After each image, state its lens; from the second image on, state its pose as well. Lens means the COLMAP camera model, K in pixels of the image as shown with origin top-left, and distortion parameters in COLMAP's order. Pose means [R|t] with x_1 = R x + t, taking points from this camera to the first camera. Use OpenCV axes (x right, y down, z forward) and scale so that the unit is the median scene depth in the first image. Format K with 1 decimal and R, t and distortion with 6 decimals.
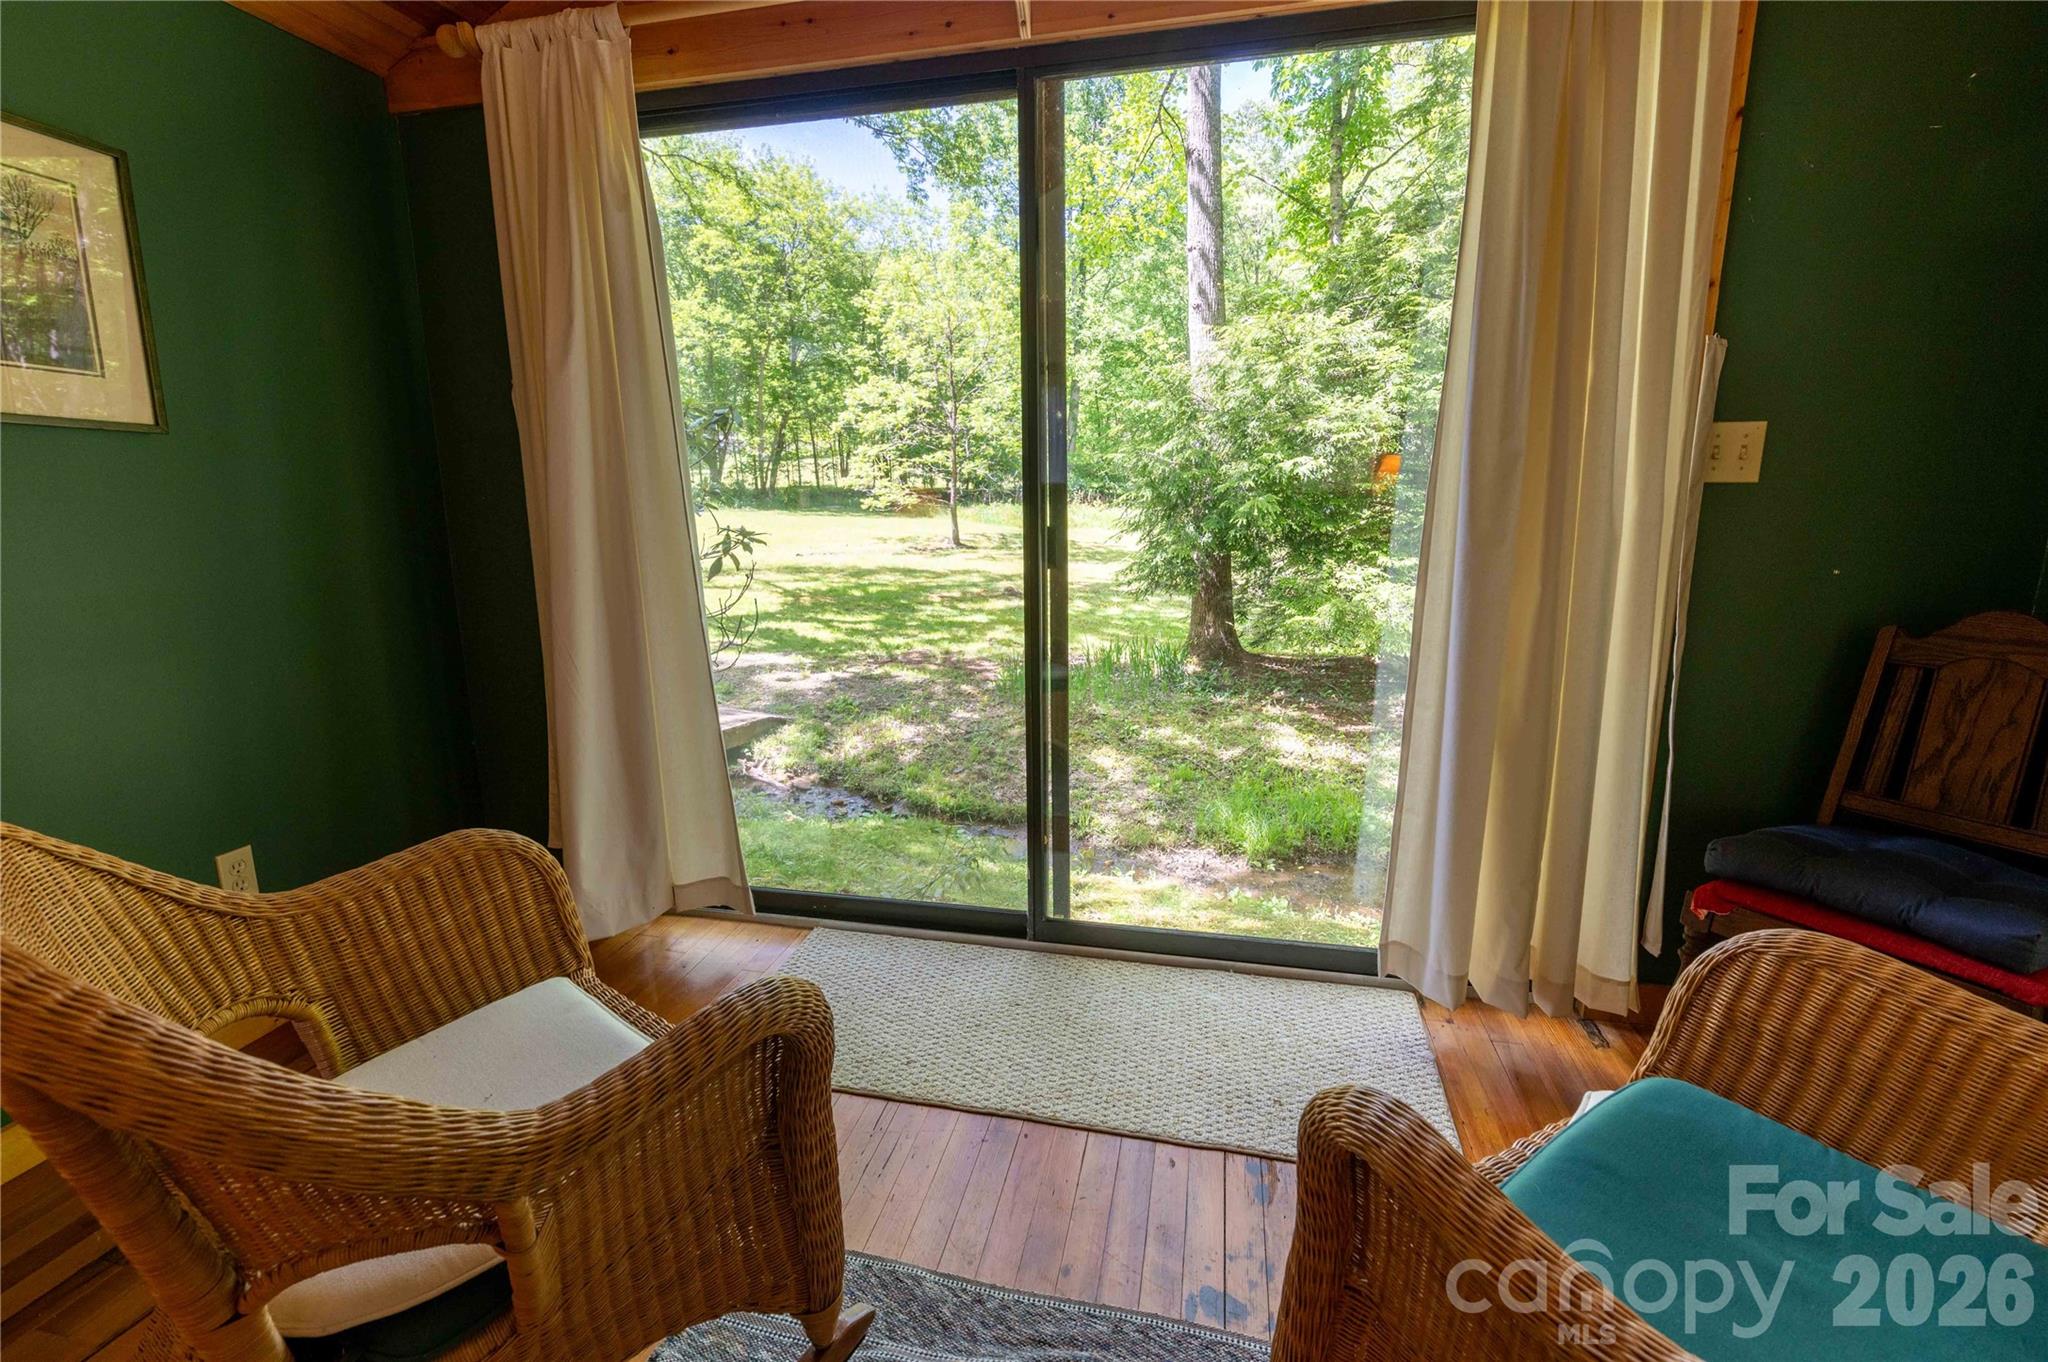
lens RADIAL K [[887.0, 0, 1024.0], [0, 887.0, 681.0], [0, 0, 1]] dist [0.000427, 0.000138]
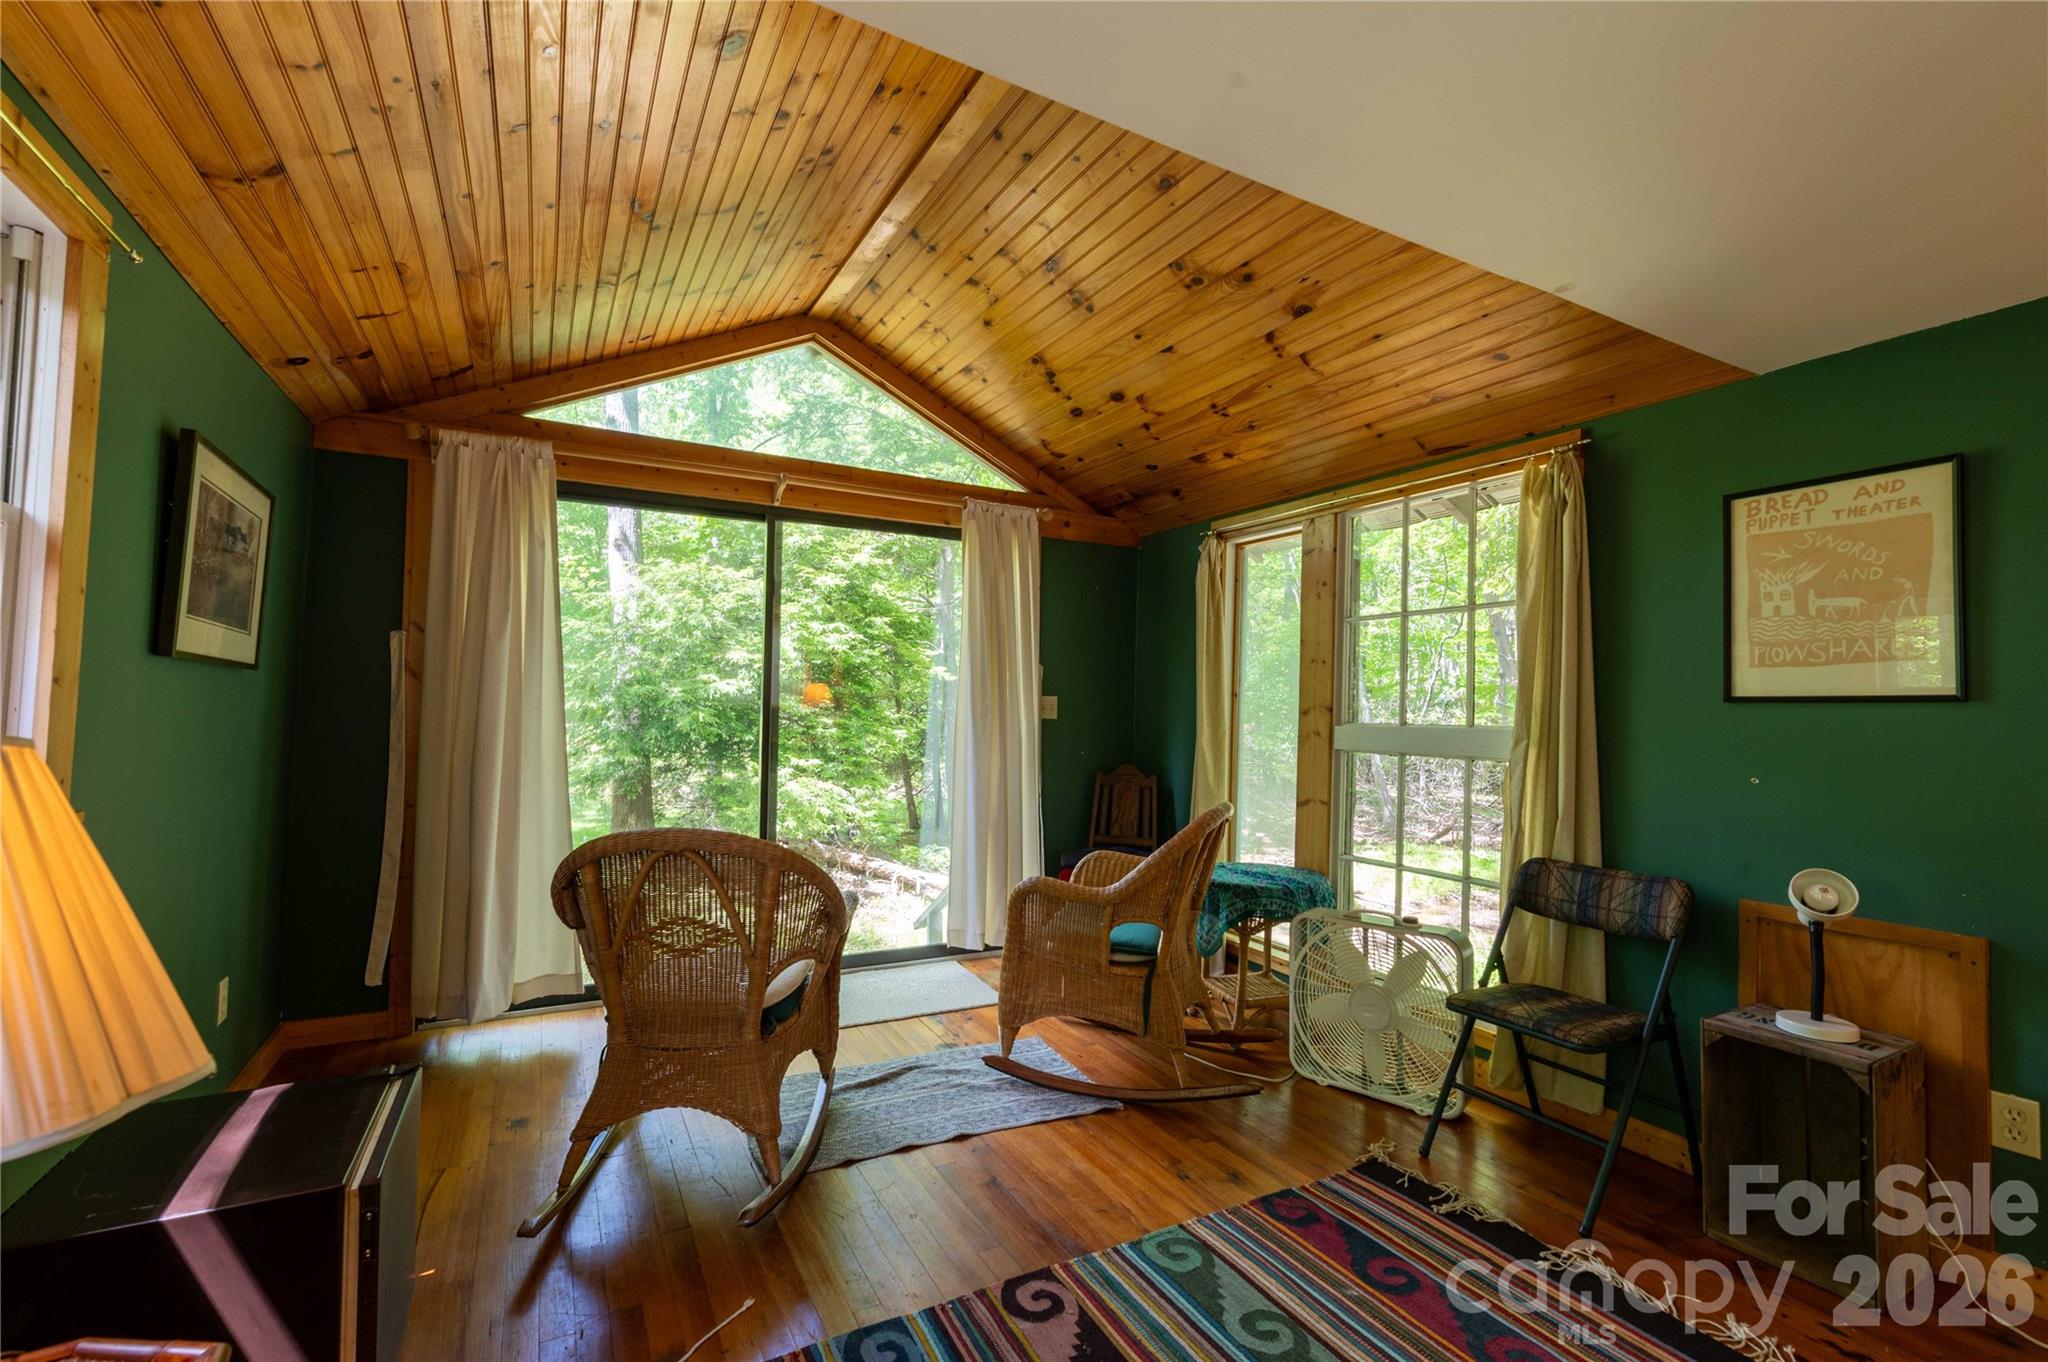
lens RADIAL K [[887.0, 0, 1024.0], [0, 887.0, 681.0], [0, 0, 1]] dist [0.000427, 0.000138]
pose [[0.754601, 0.044688, 0.654661, -0.961605], [0.109073, 0.975256, -0.192297, 0.160036], [-0.647055, 0.216513, 0.731055, -0.871639]]
